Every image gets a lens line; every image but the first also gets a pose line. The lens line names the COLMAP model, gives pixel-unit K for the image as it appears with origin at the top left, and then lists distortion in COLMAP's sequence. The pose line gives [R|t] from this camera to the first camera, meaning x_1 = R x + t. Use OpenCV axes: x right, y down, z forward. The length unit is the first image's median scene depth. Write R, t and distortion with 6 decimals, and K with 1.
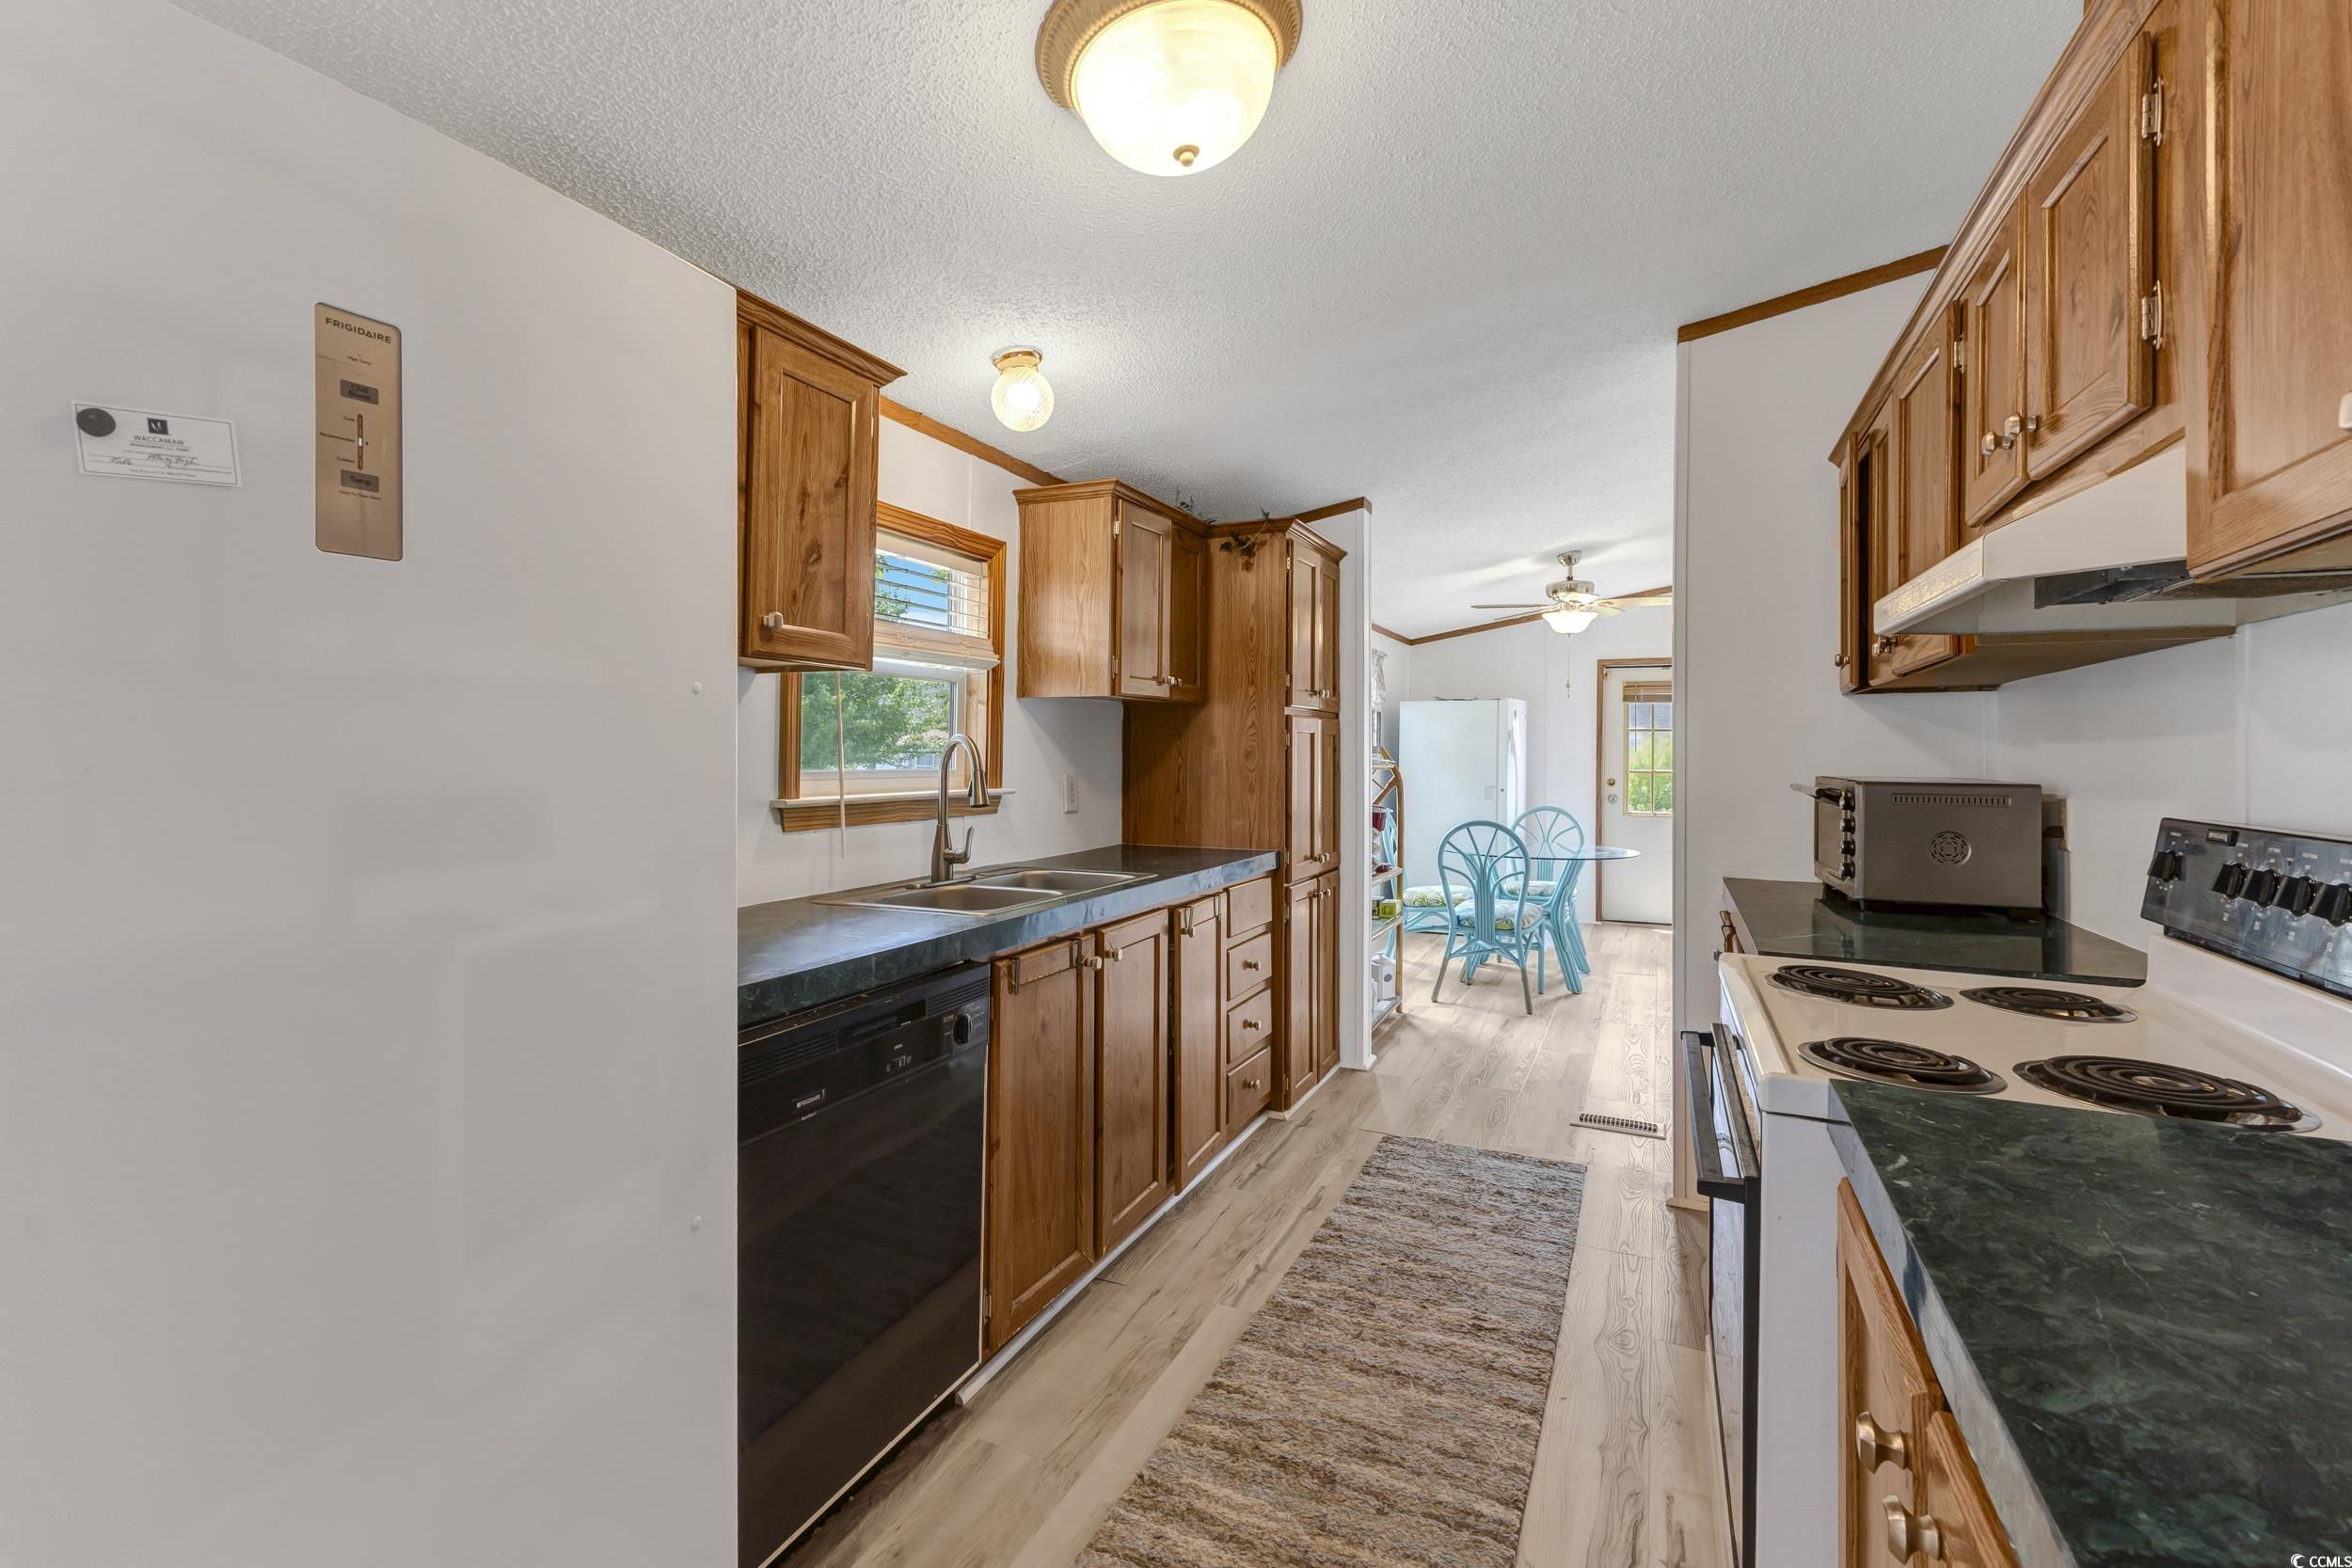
lens RADIAL K [[996.5, 0, 1183.5], [0, 996.5, 785.6], [0, 0, 1]] dist [0.002071, -0.000439]
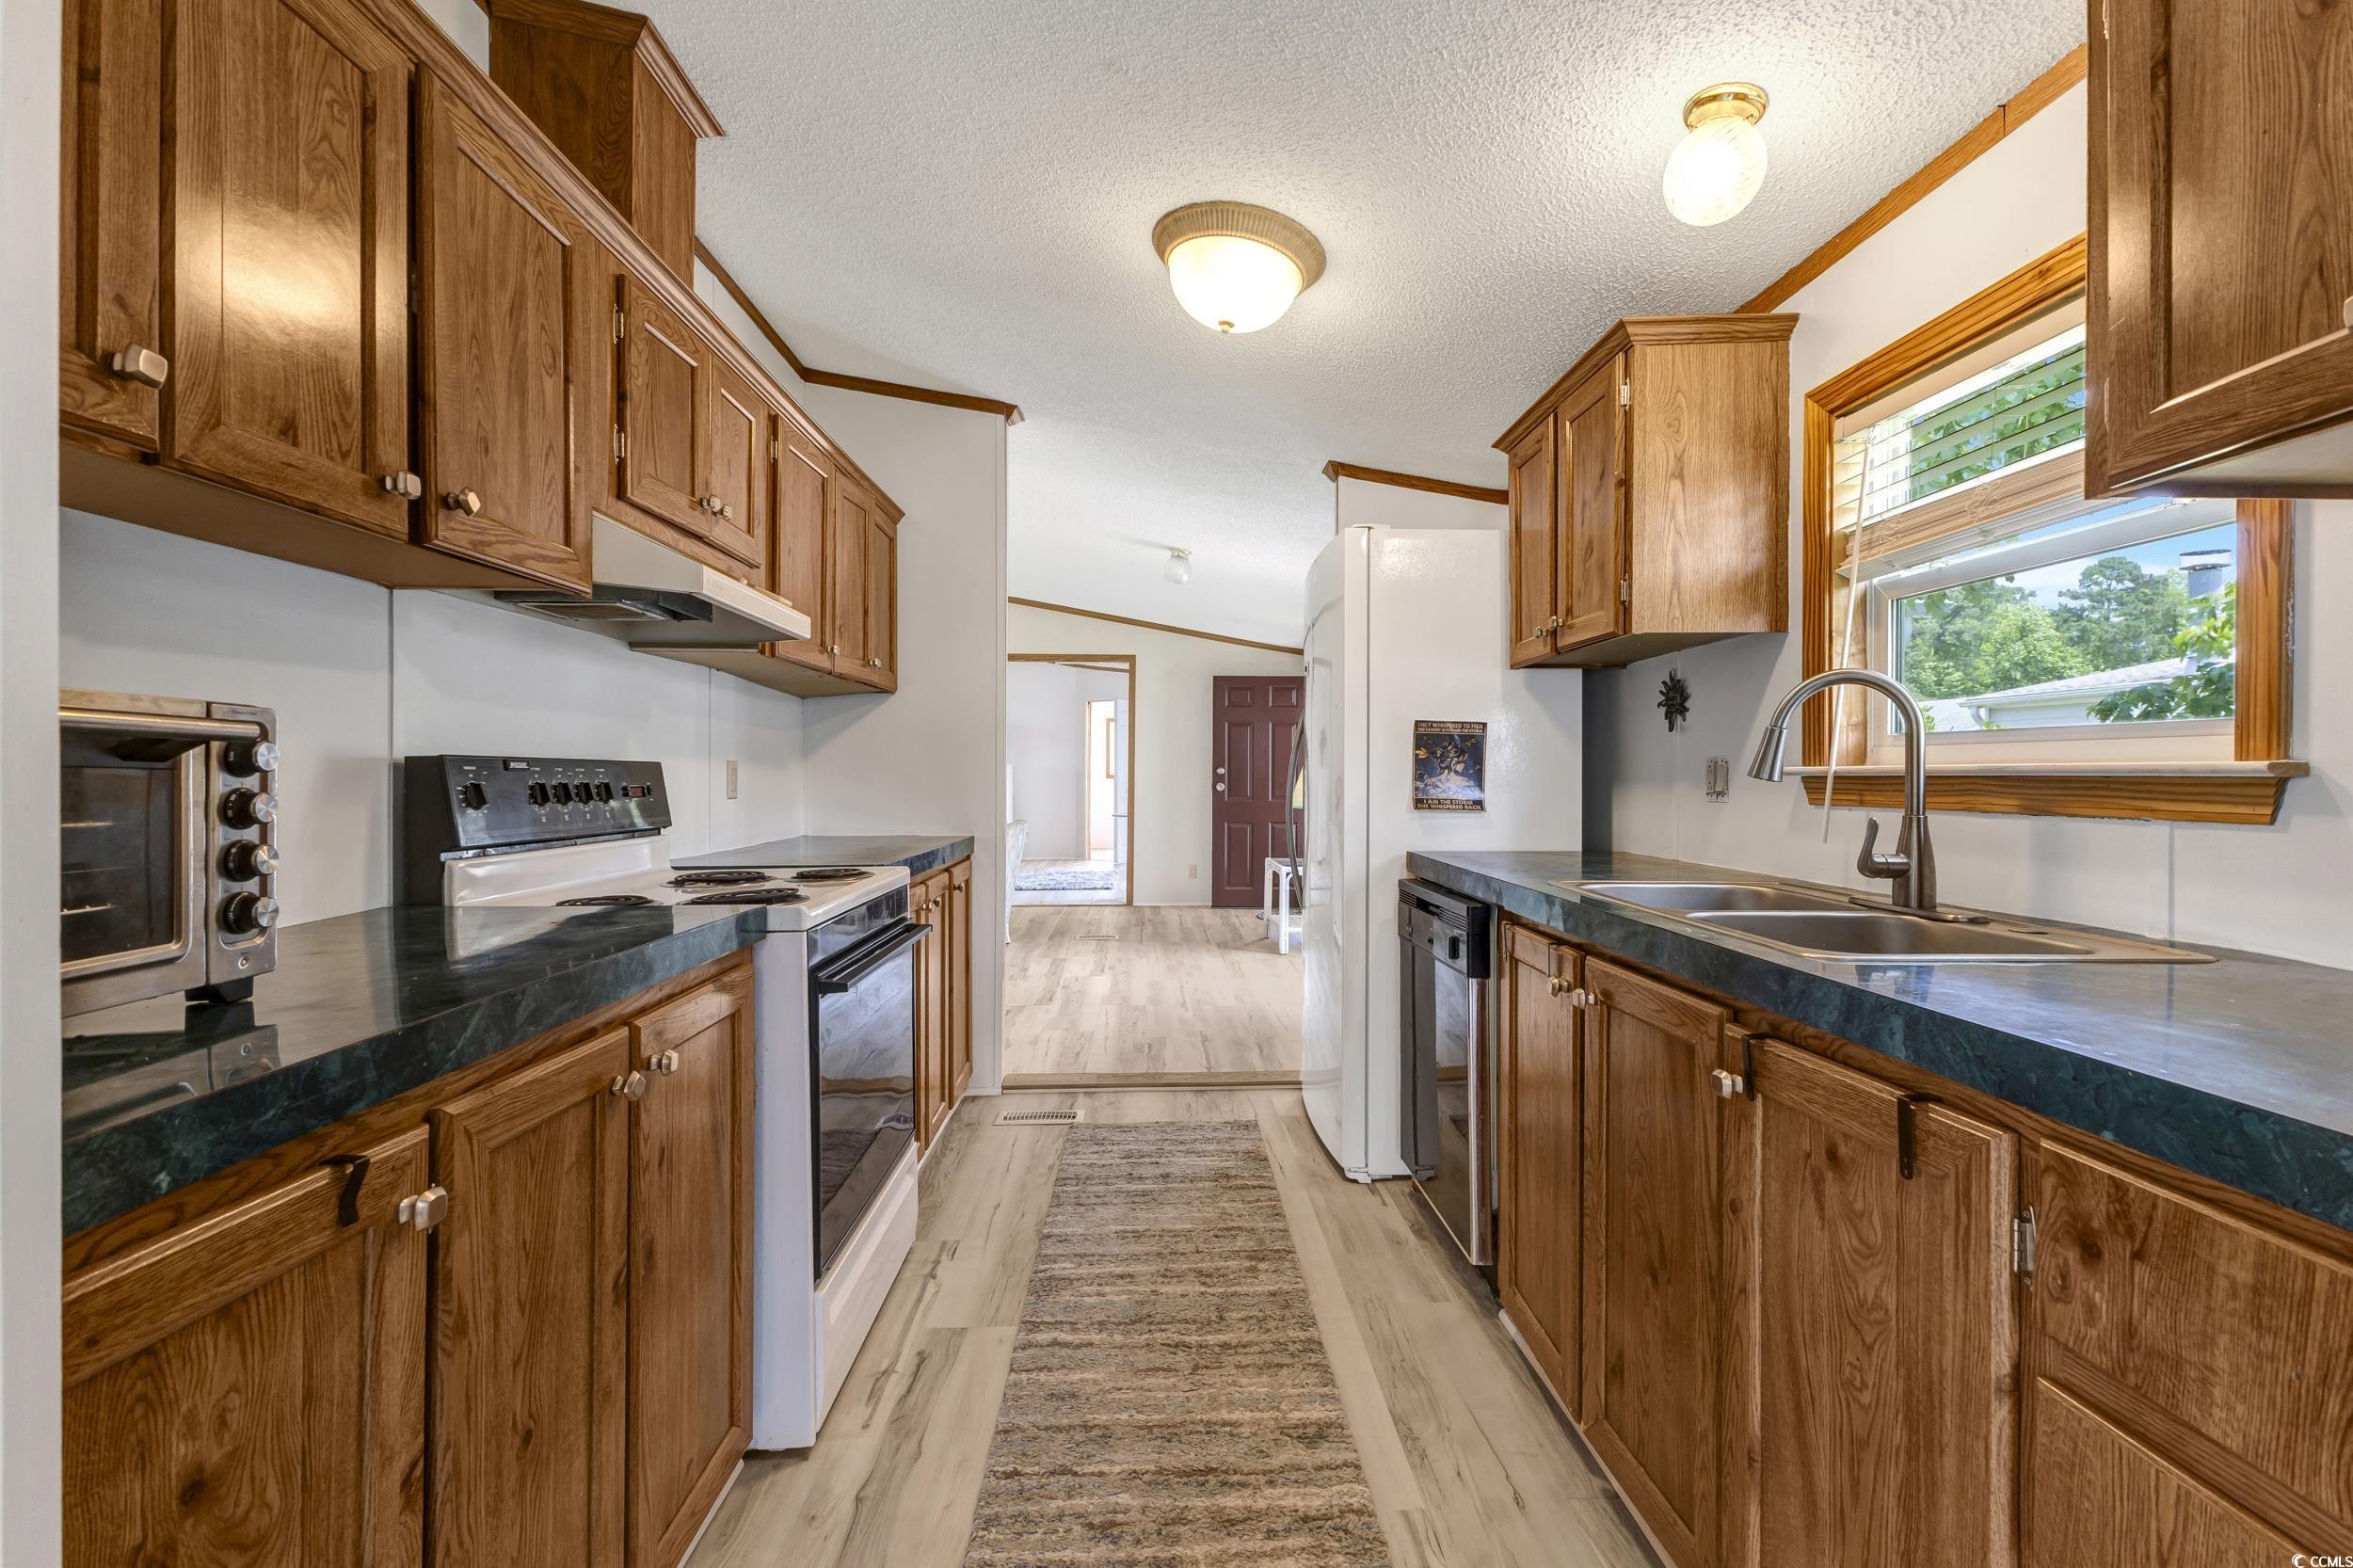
lens RADIAL K [[997.0, 0, 1175.7], [0, 997.0, 776.0], [0, 0, 1]] dist [0.002071, -0.000439]
pose [[-0.890433, 0.000063, -0.455115, 1.309963], [-0.002187, 0.999988, 0.004418, 0.035139], [0.455110, 0.004929, -0.890422, 3.685740]]
